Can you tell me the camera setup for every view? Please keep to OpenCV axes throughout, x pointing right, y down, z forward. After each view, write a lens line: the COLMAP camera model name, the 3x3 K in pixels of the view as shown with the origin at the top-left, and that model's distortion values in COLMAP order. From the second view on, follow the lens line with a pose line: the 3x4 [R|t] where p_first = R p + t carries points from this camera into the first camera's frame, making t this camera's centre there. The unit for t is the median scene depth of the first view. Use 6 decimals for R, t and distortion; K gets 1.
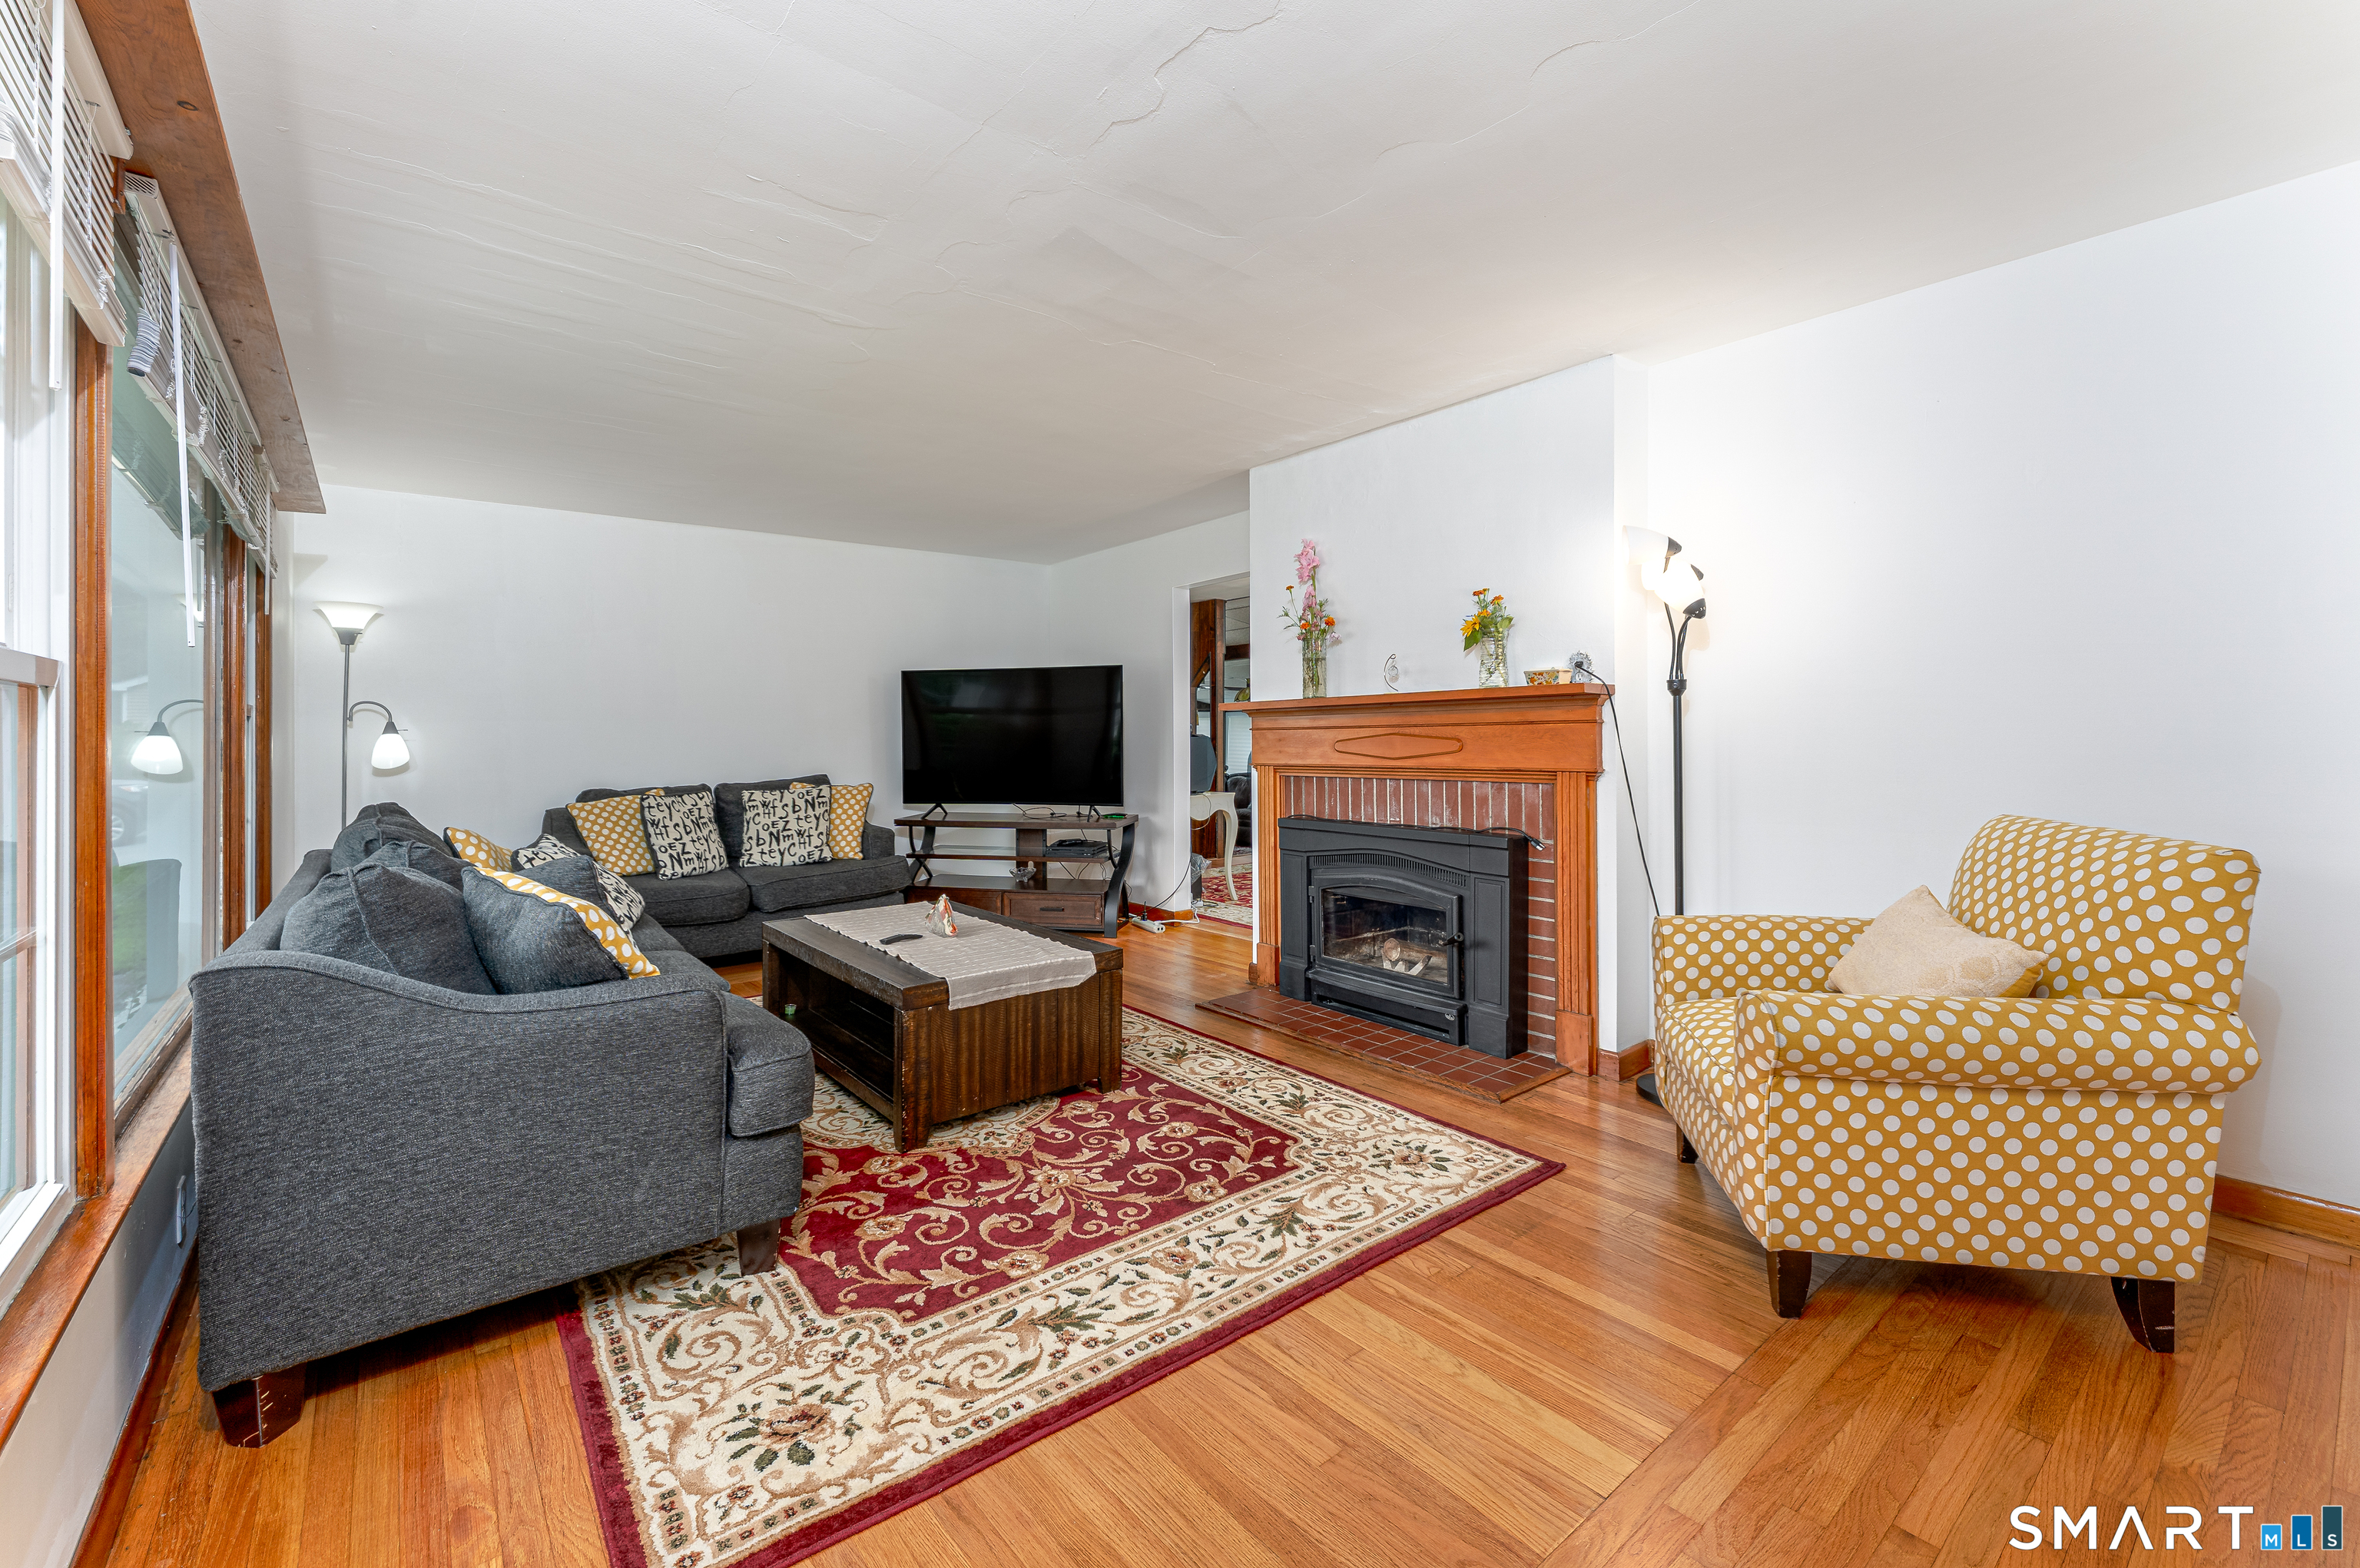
lens RADIAL K [[956.8, 0, 1149.9], [0, 956.8, 779.5], [0, 0, 1]] dist [0.001501, -0.002288]
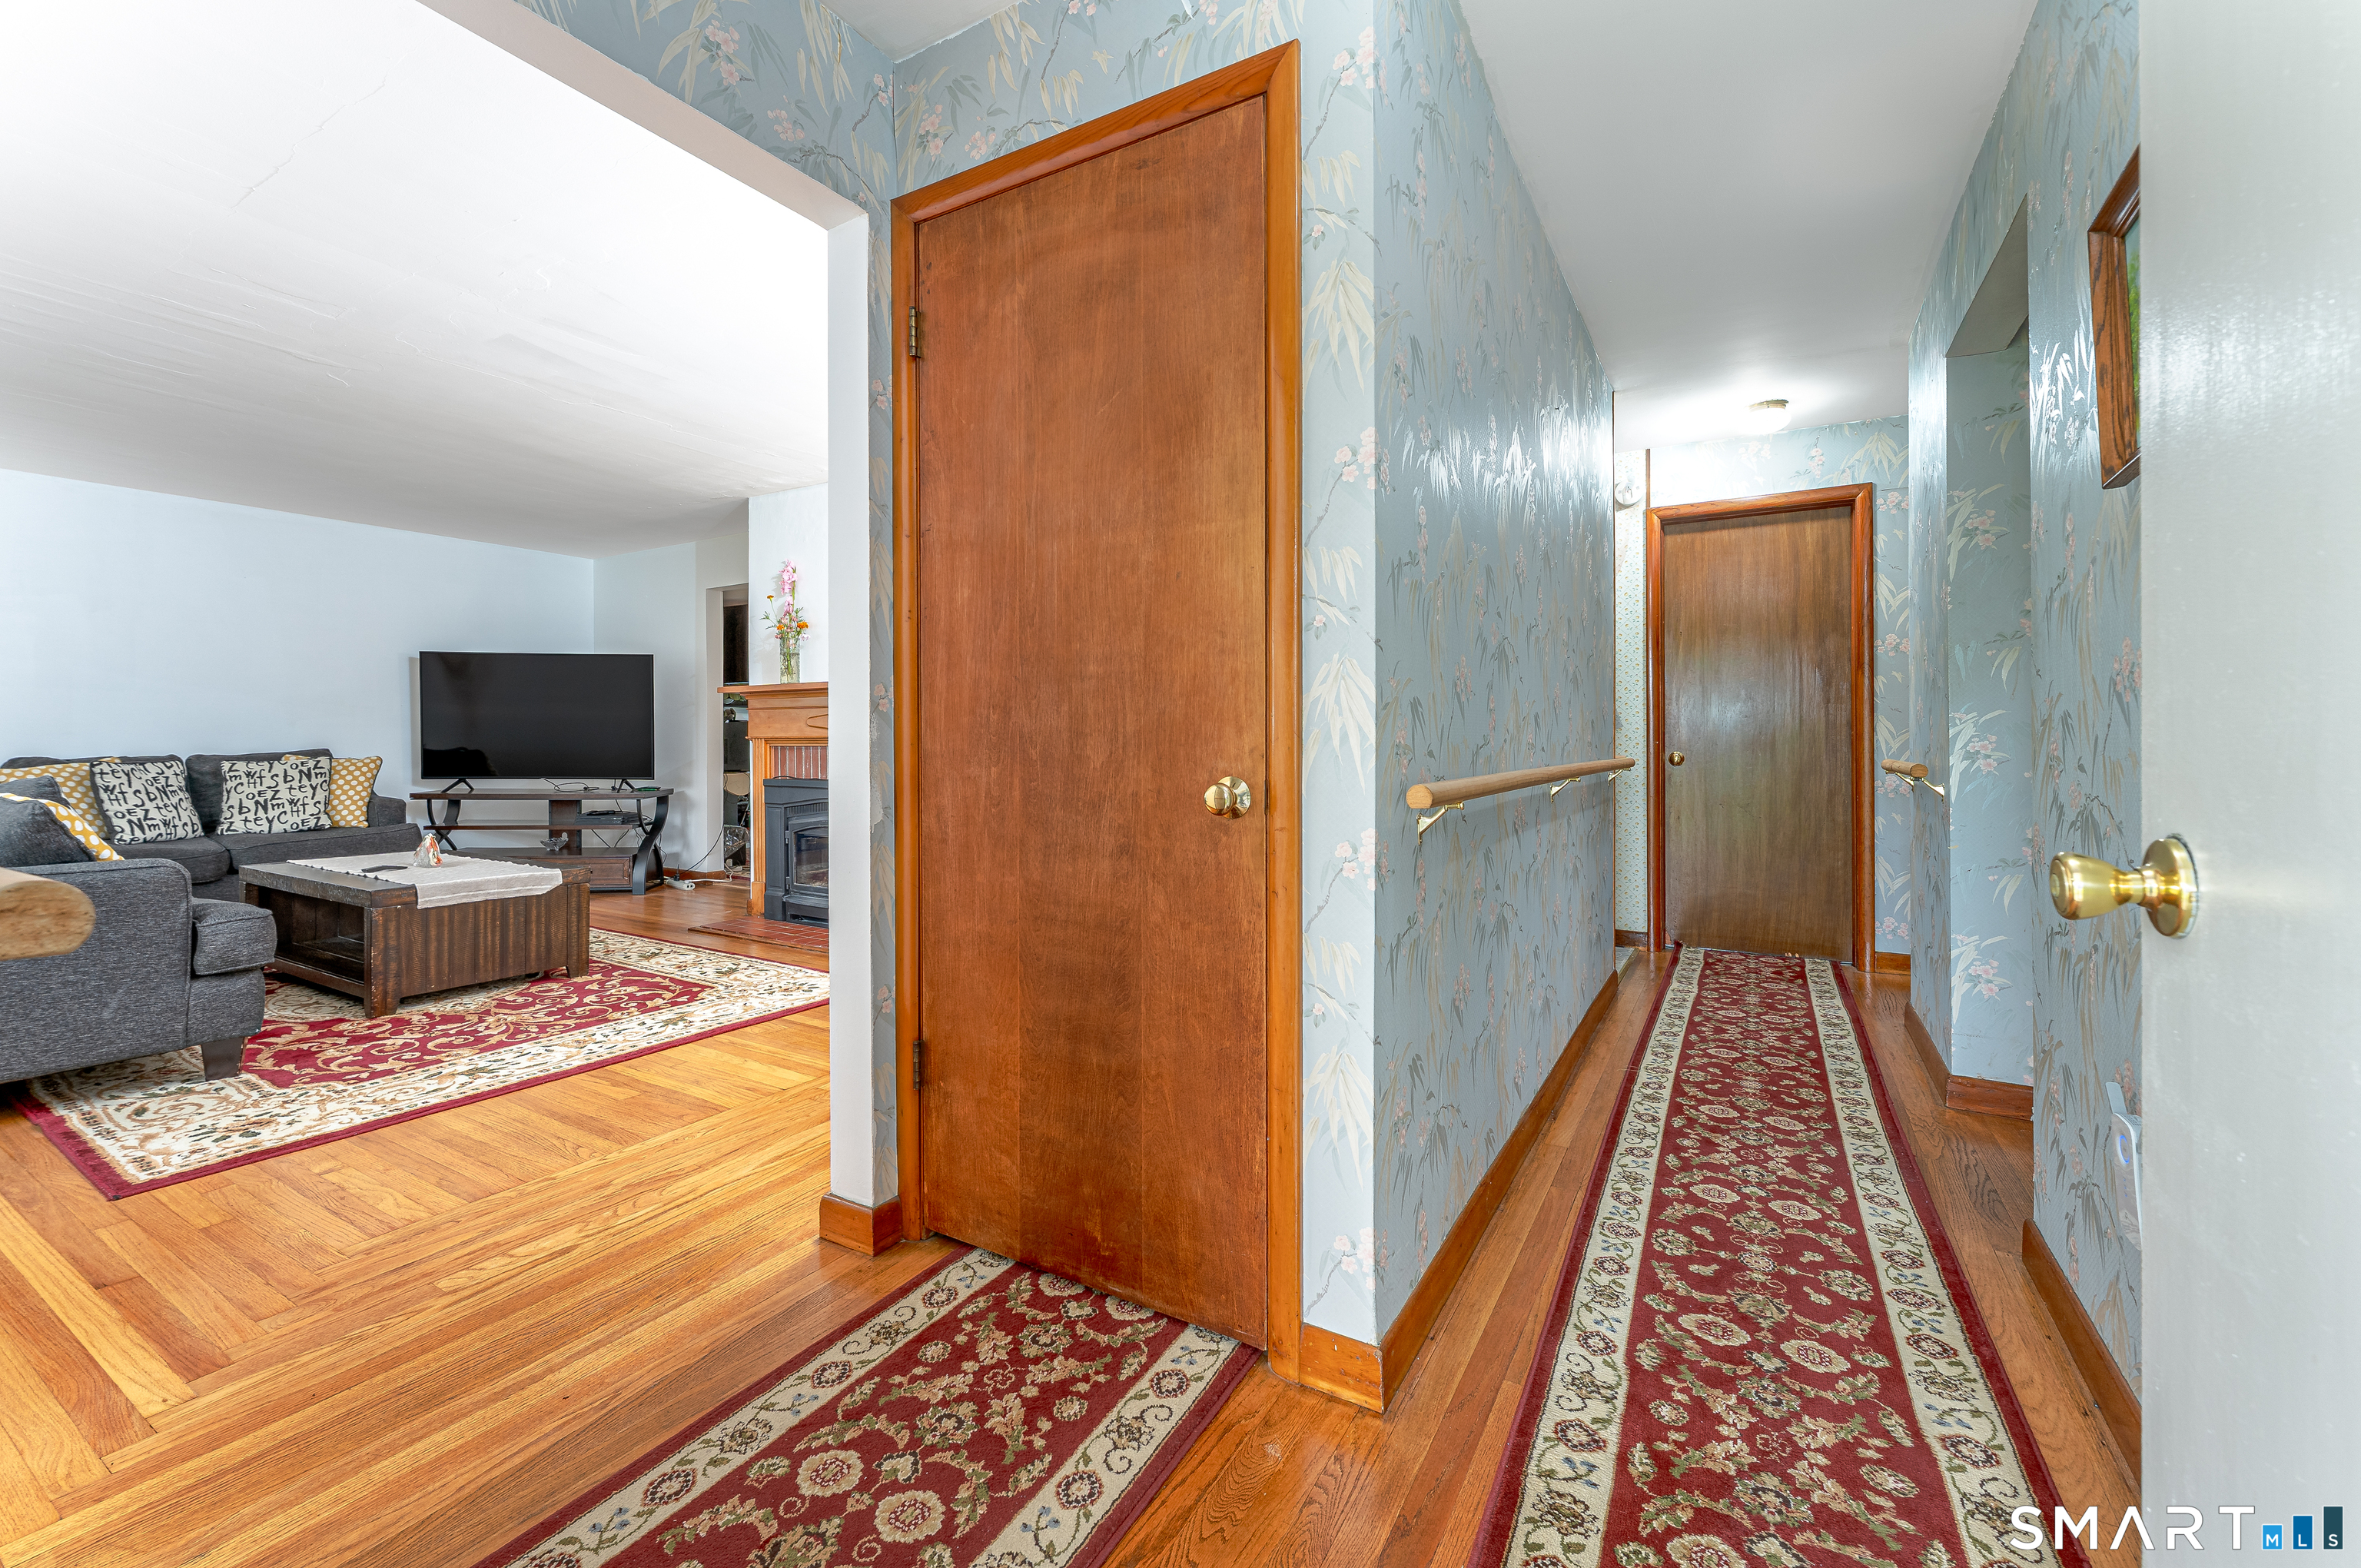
lens RADIAL K [[957.2, 0, 1158.3], [0, 957.2, 784.4], [0, 0, 1]] dist [0.001501, -0.002288]
pose [[0.934757, -0.001456, 0.355285, 0.152441], [0.002805, 0.999991, -0.003283, 0.047178], [-0.355277, 0.004066, 0.934752, -0.321887]]
